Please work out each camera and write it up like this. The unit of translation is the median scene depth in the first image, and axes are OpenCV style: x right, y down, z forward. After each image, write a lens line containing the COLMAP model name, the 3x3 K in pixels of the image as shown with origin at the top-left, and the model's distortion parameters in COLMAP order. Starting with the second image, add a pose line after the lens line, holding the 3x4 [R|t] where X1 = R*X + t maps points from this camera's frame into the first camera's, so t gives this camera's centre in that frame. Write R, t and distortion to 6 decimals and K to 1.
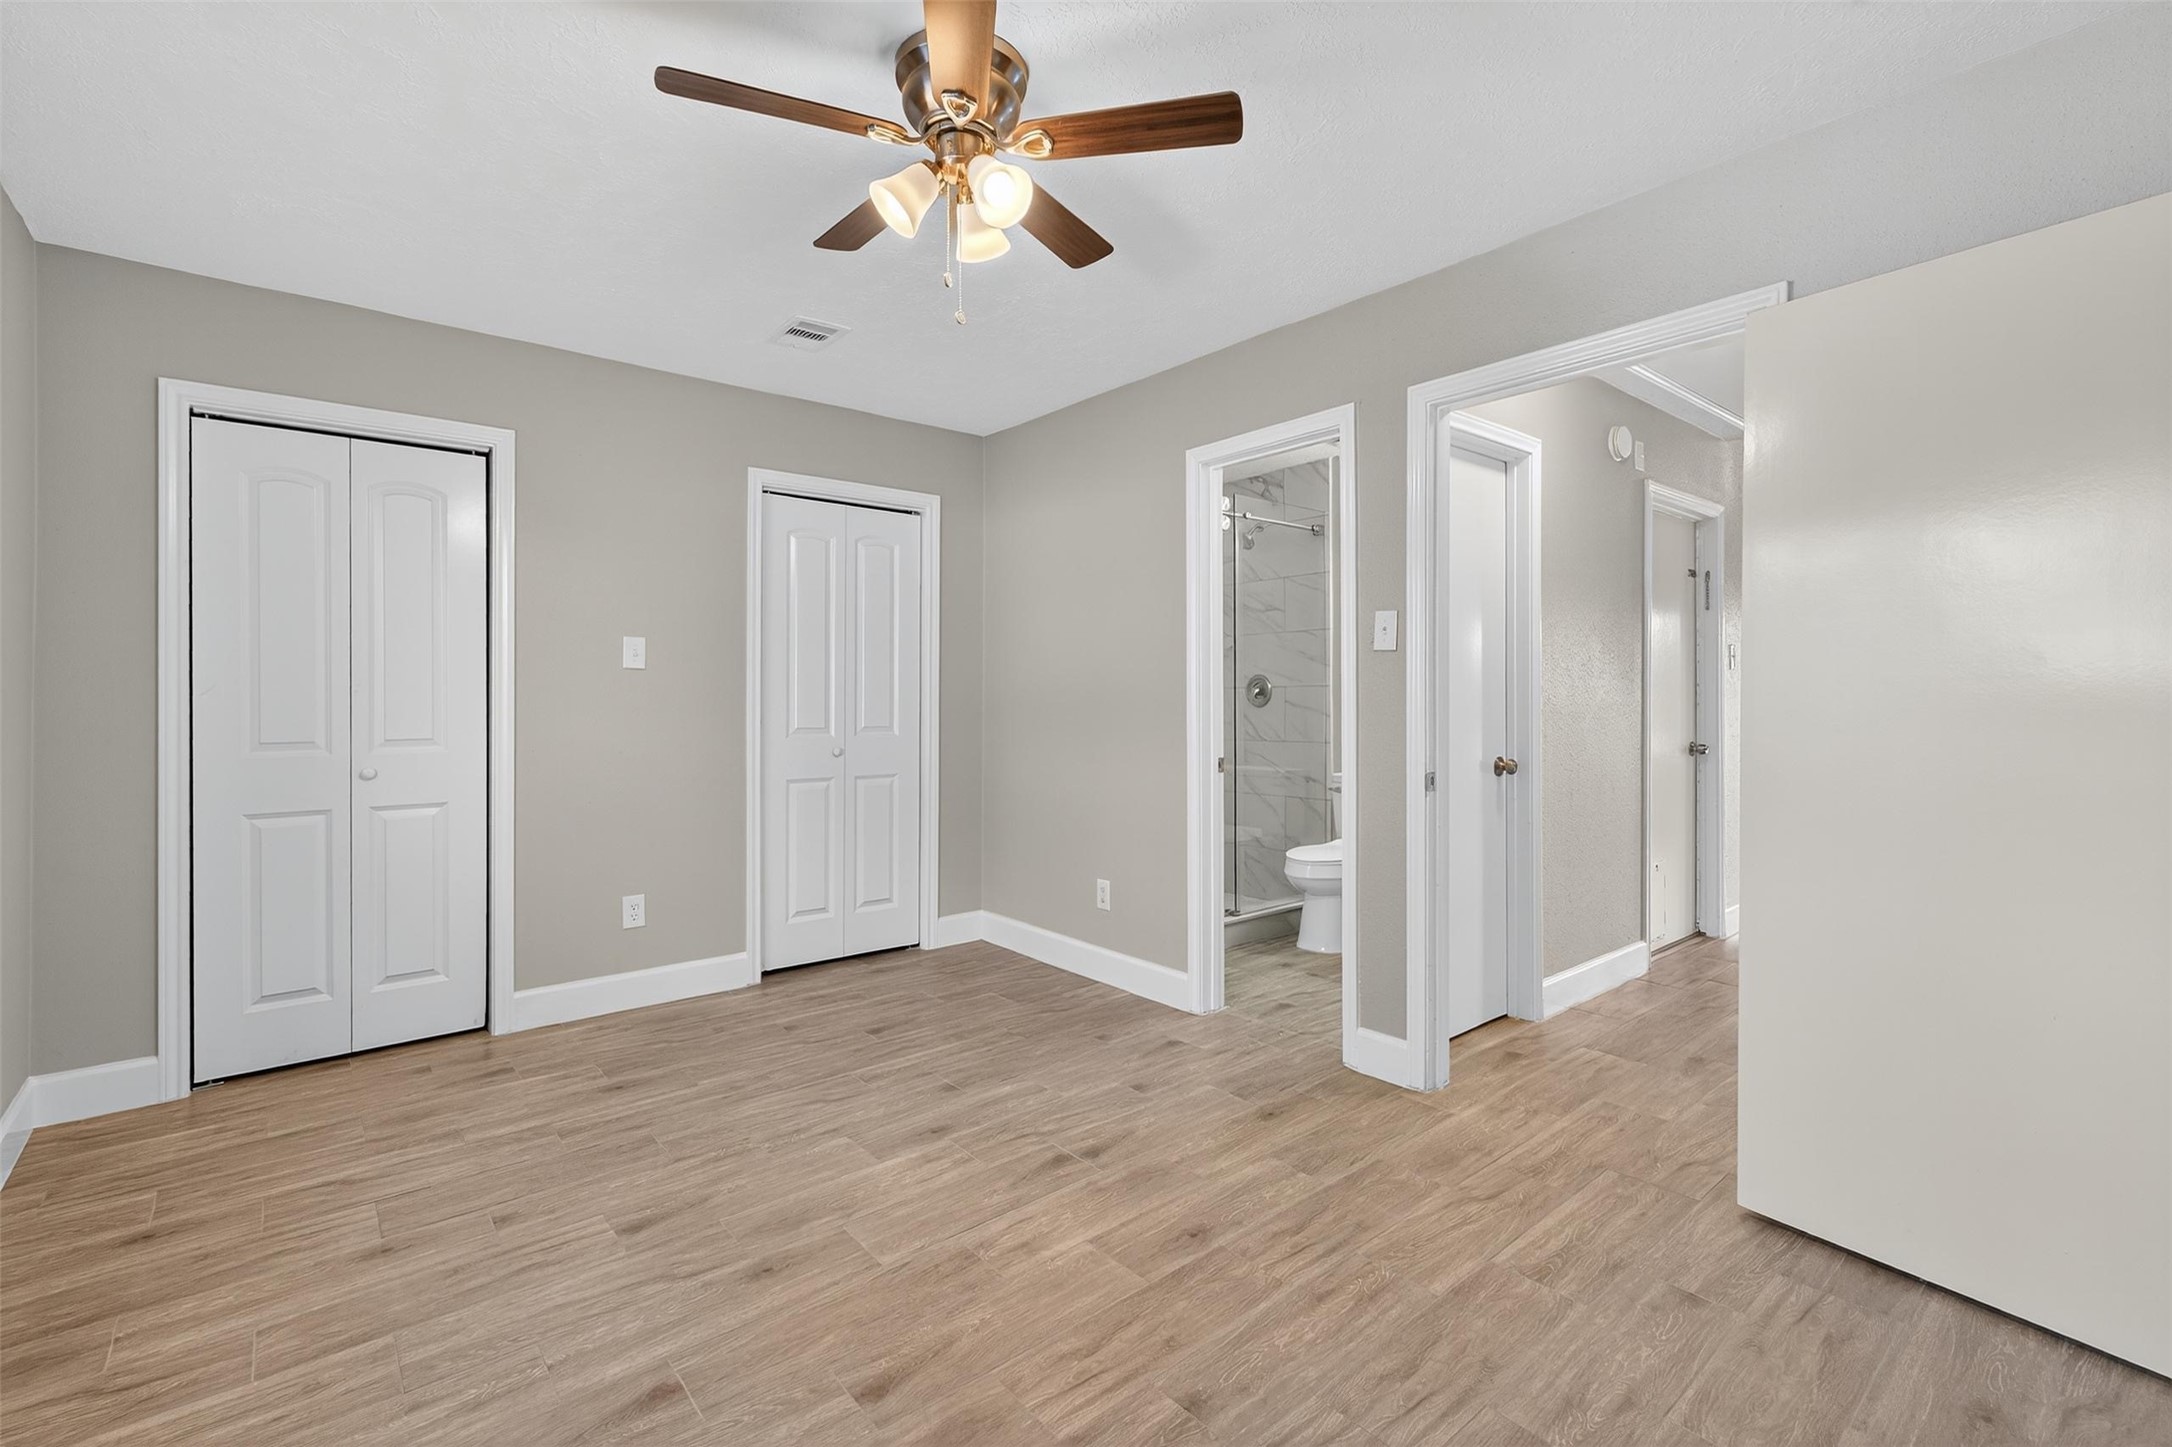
lens RADIAL K [[958.5, 0, 1076.5], [0, 958.5, 708.8], [0, 0, 1]] dist [0.002088, -0.001187]
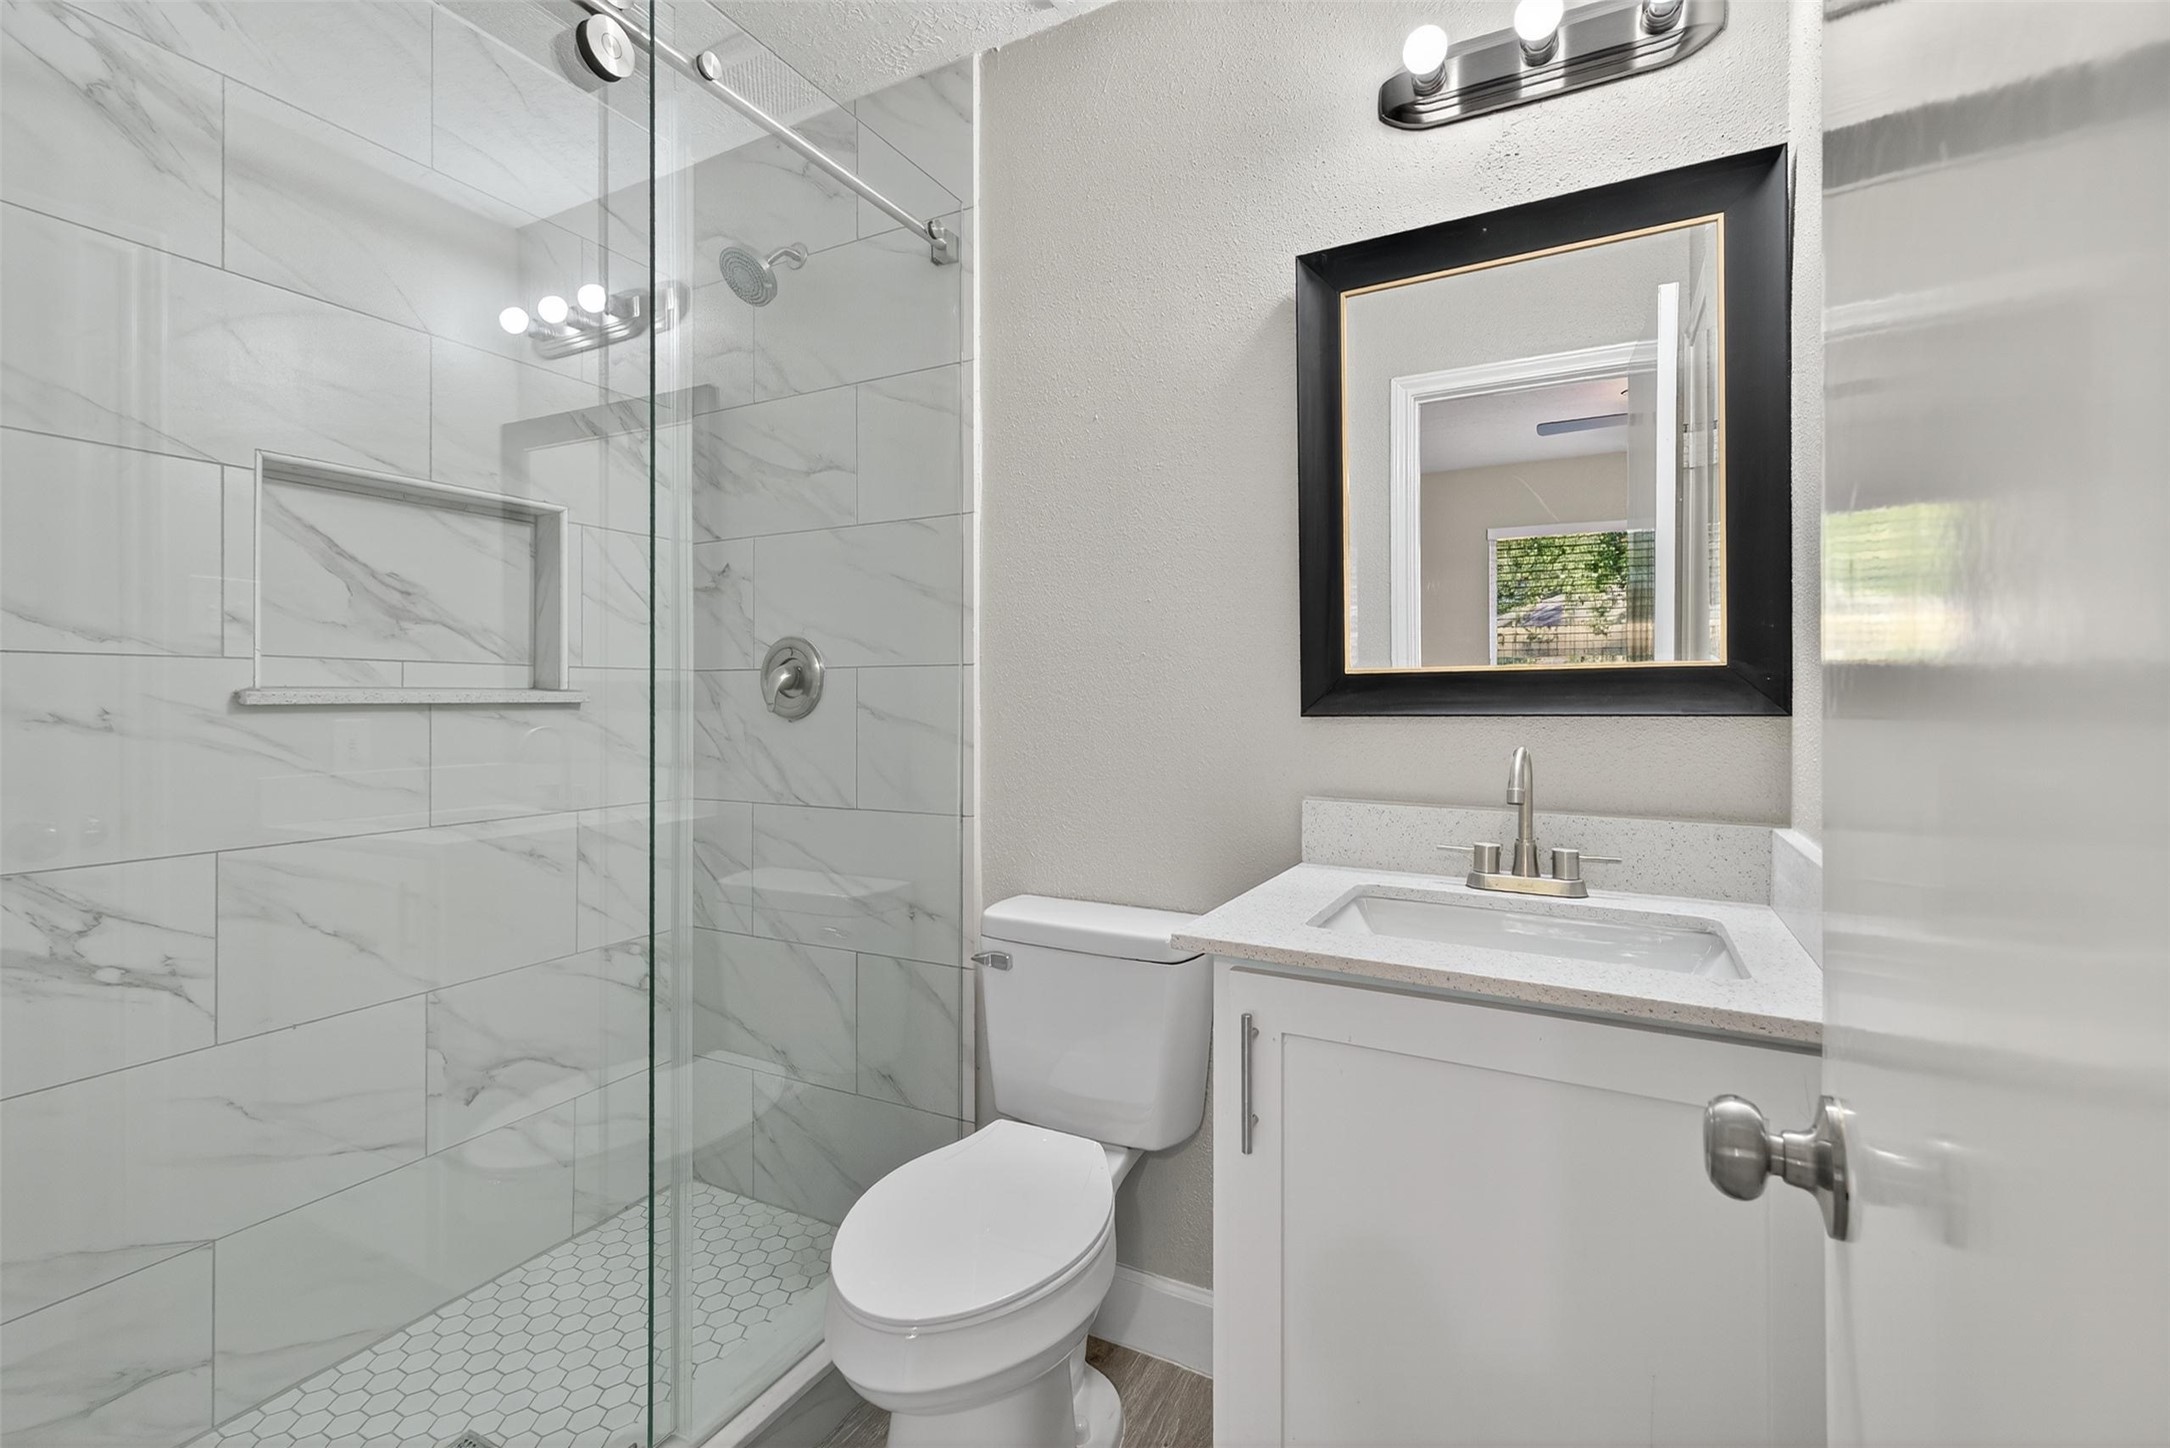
lens RADIAL K [[963.4, 0, 1058.2], [0, 963.4, 698.5], [0, 0, 1]] dist [0.002599, -0.000632]
pose [[0.931403, 0.004975, 0.363955, 0.266266], [-0.003404, 0.999982, -0.004960, -0.015558], [-0.363973, 0.003381, 0.931403, 1.068296]]
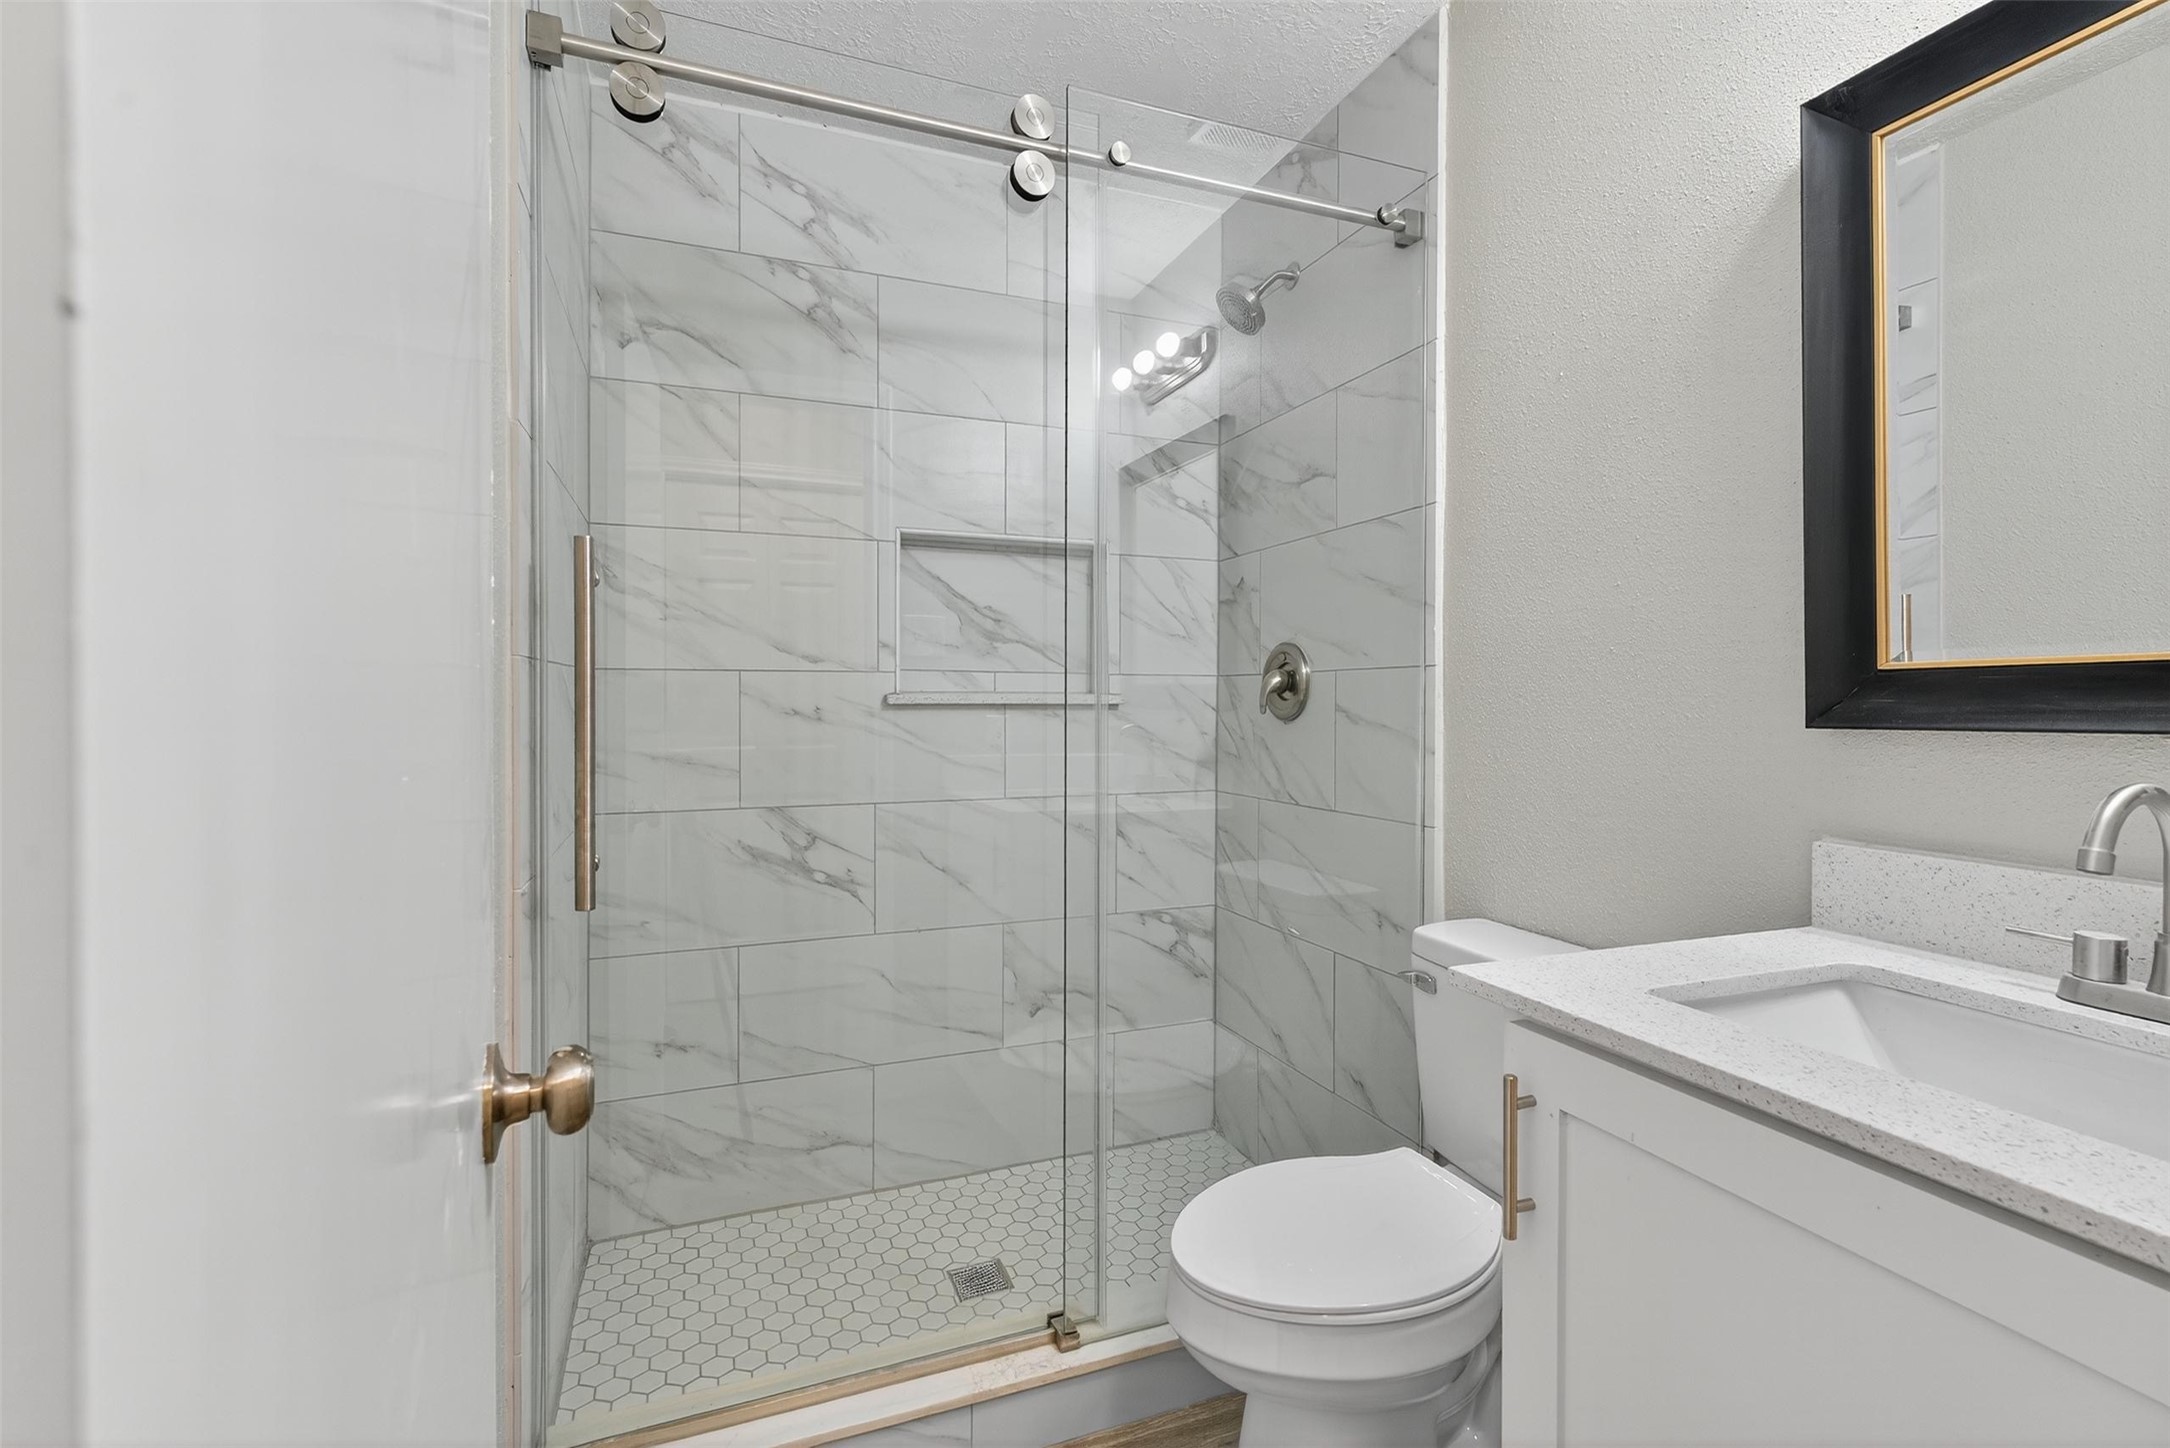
lens RADIAL K [[957.6, 0, 1075.5], [0, 957.6, 709.3], [0, 0, 1]] dist [0.002088, -0.001187]
pose [[0.945951, 0.011222, -0.324116, 0.426490], [-0.009239, 0.999928, 0.007657, -0.016348], [0.324178, -0.004249, 0.945986, 1.048907]]
